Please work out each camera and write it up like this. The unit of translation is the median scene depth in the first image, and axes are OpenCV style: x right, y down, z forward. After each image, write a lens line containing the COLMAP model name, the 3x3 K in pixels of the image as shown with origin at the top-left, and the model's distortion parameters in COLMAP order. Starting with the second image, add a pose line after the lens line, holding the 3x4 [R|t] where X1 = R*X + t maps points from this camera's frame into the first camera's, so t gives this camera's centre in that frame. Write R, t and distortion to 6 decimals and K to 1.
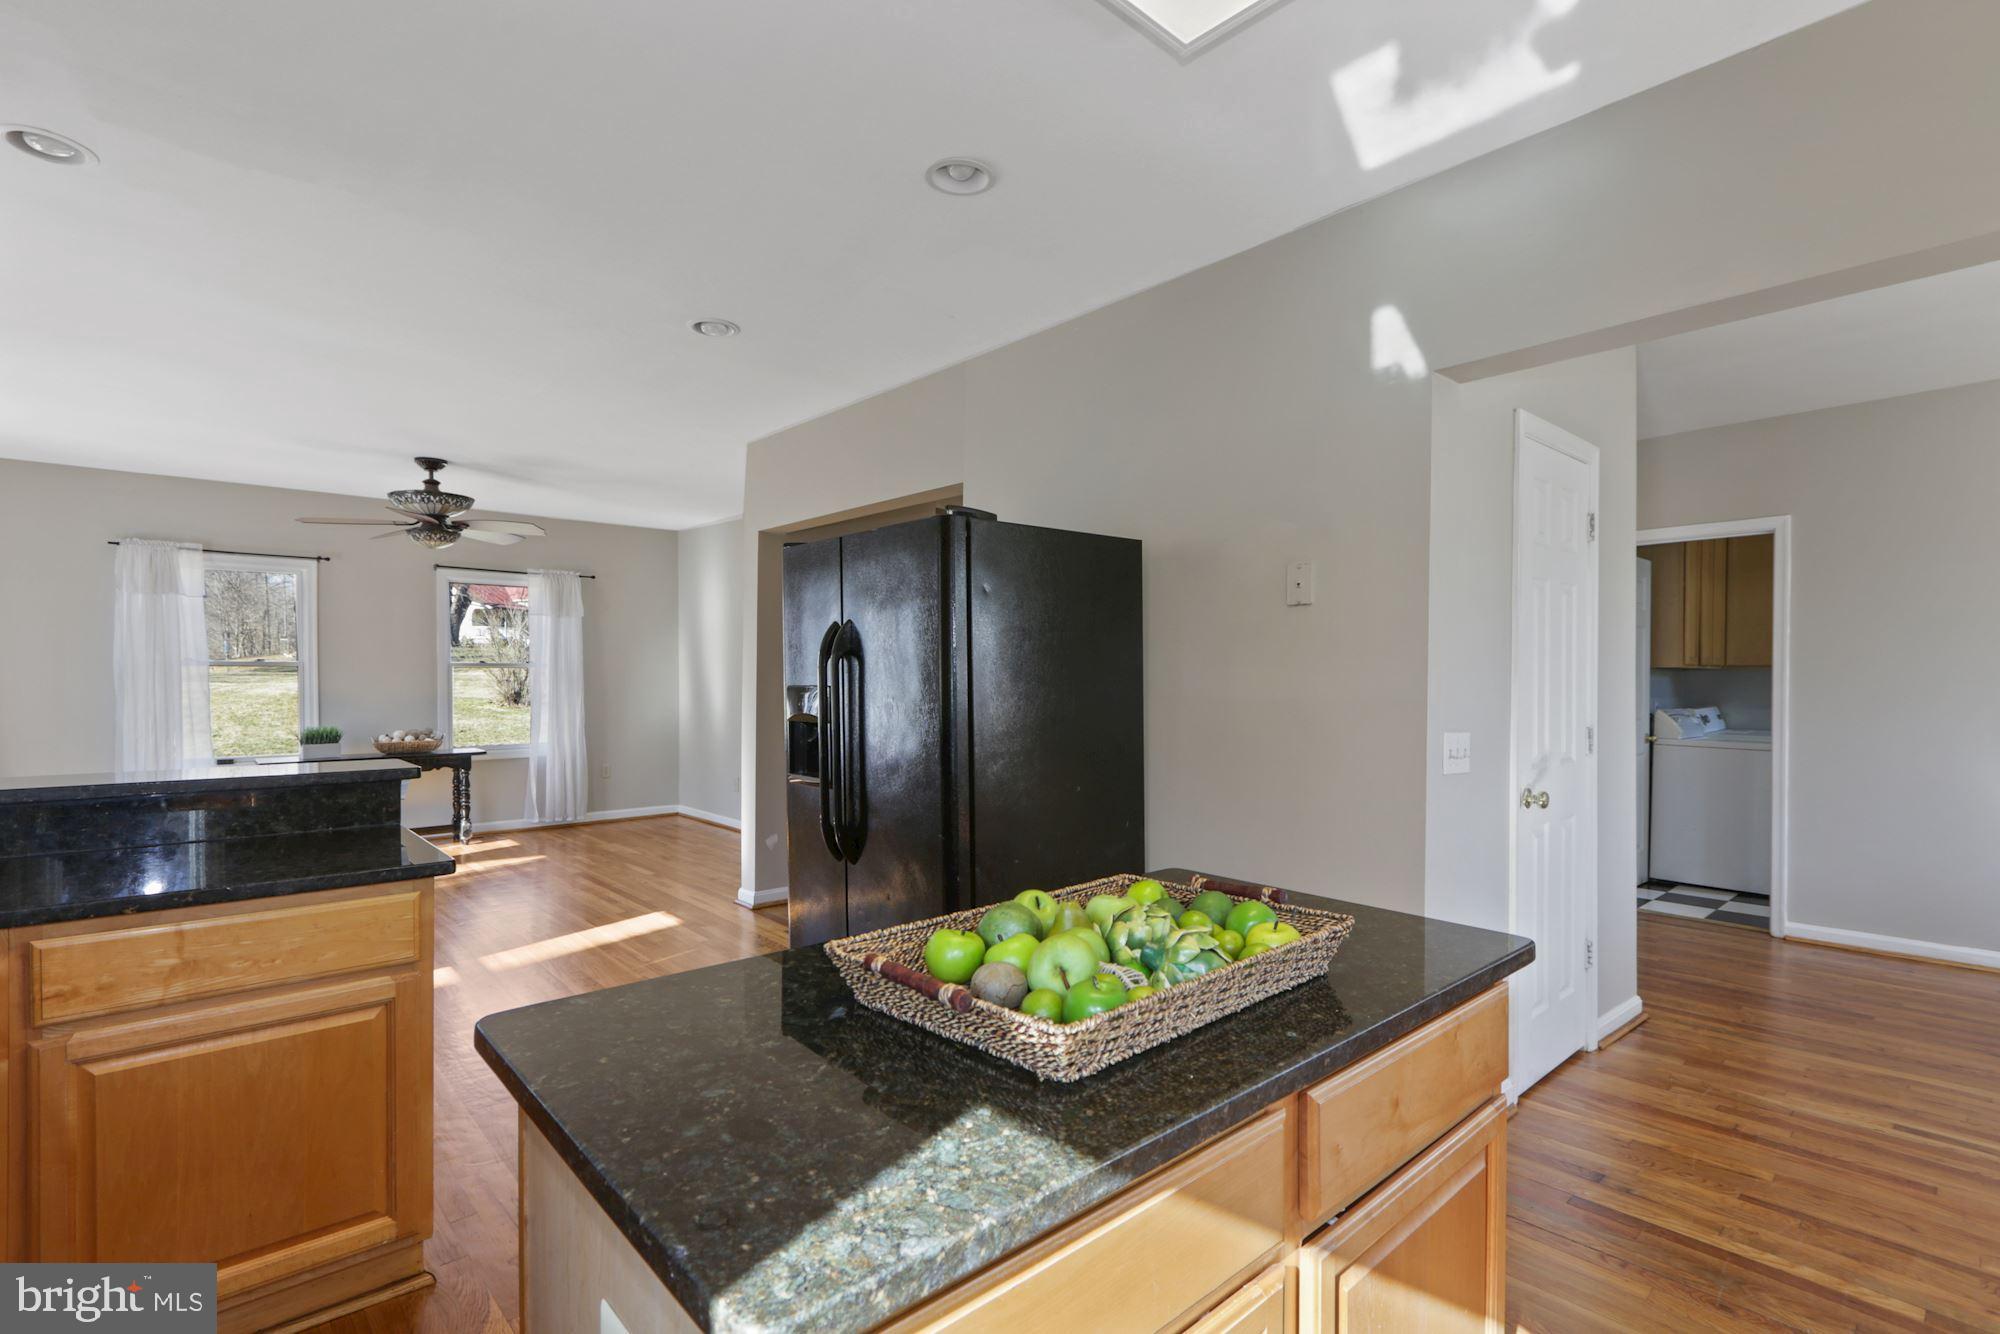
lens RADIAL K [[911.7, 0, 991.2], [0, 911.7, 685.1], [0, 0, 1]] dist [0.000662, 0.000263]
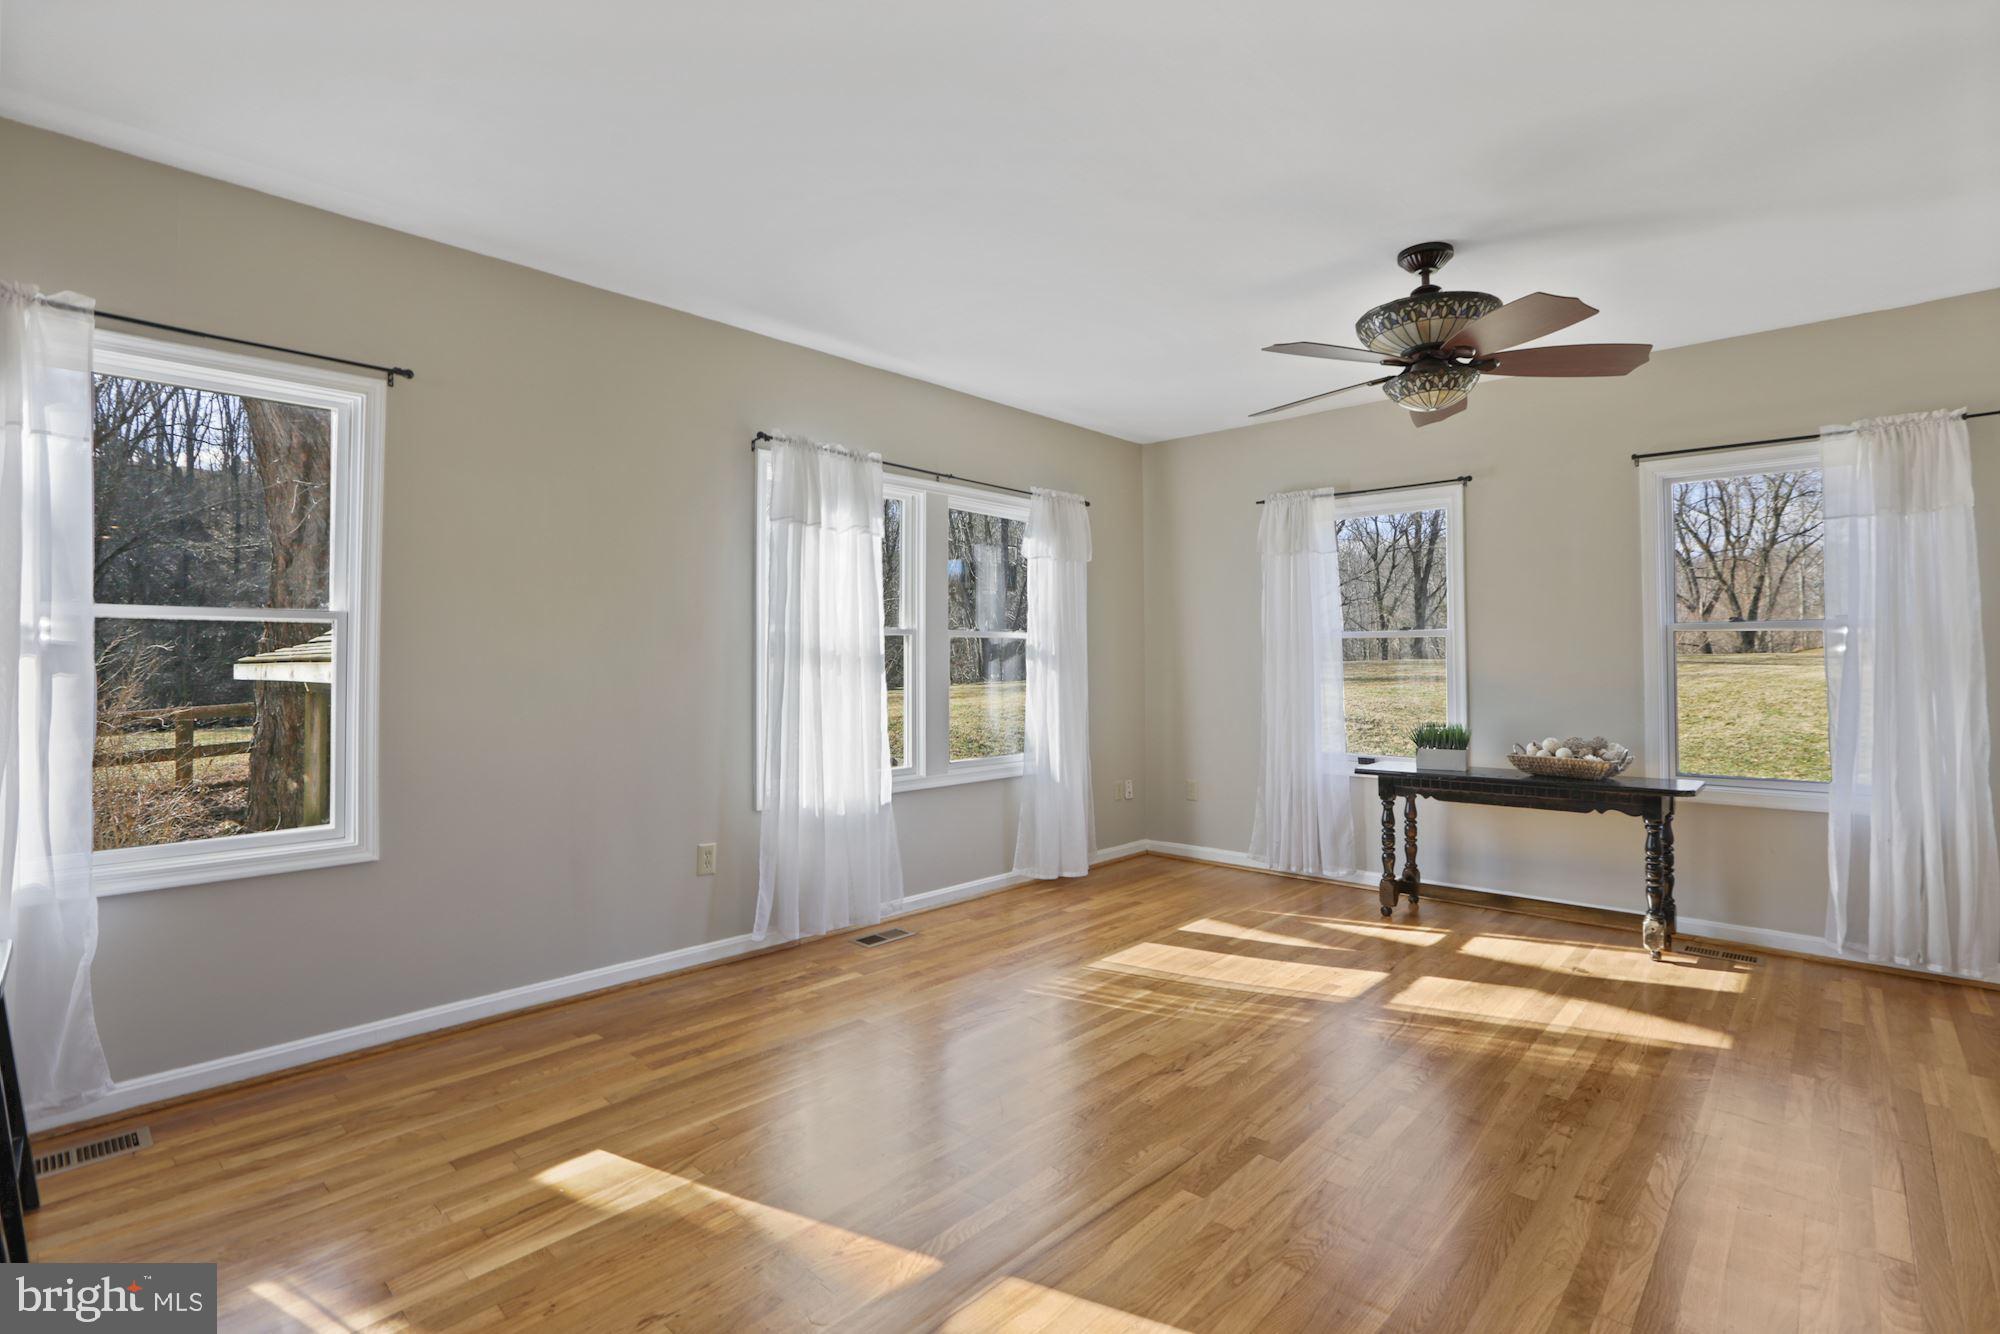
lens RADIAL K [[948.4, 0, 1000.0], [0, 948.4, 667.0], [0, 0, 1]] dist [0.000723, 0.000128]
pose [[0.116464, 0.005669, -0.993179, -0.063198], [-0.006616, 0.999966, 0.004932, 0.001863], [0.993173, 0.005997, 0.116497, 0.559894]]
